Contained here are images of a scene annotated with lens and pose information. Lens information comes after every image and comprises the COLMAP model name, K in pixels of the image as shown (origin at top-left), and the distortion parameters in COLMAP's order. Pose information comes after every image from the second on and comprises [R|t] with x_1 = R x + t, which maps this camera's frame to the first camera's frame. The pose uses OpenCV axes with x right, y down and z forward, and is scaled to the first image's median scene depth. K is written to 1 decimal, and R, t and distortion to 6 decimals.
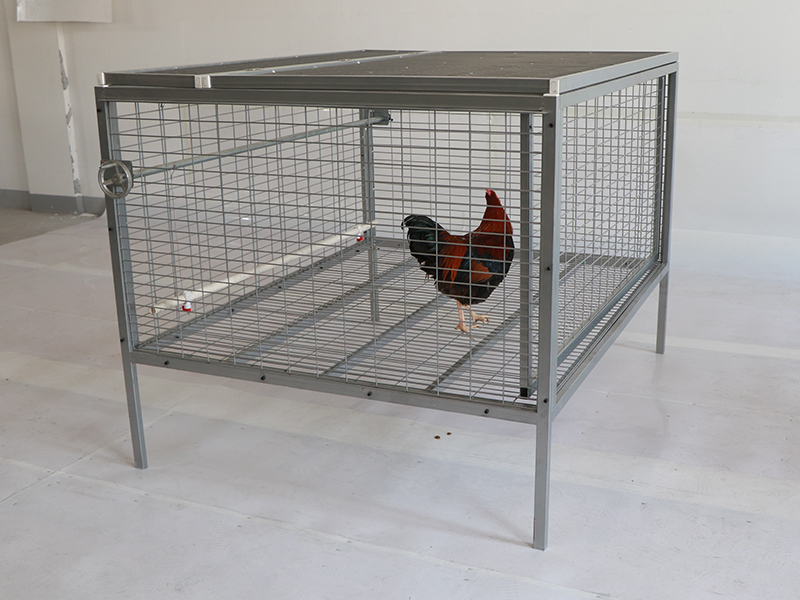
lens RADIAL K [[971.0, 0, 400.0], [0, 971.0, 300.0], [0, 0, 1]] dist [0.018077, 0.039029]
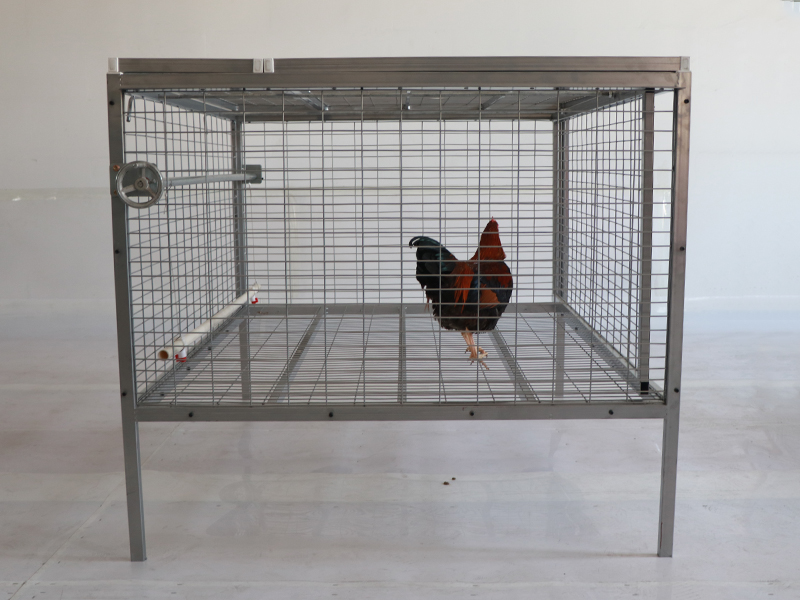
lens RADIAL K [[953.1, 0, 400.0], [0, 953.1, 300.0], [0, 0, 1]] dist [-0.006758, -0.057805]
pose [[0.914322, -0.045815, 0.402389, -0.402118], [0.102958, 0.987232, -0.121542, 0.086042], [-0.391683, 0.152558, 0.907364, 0.203940]]
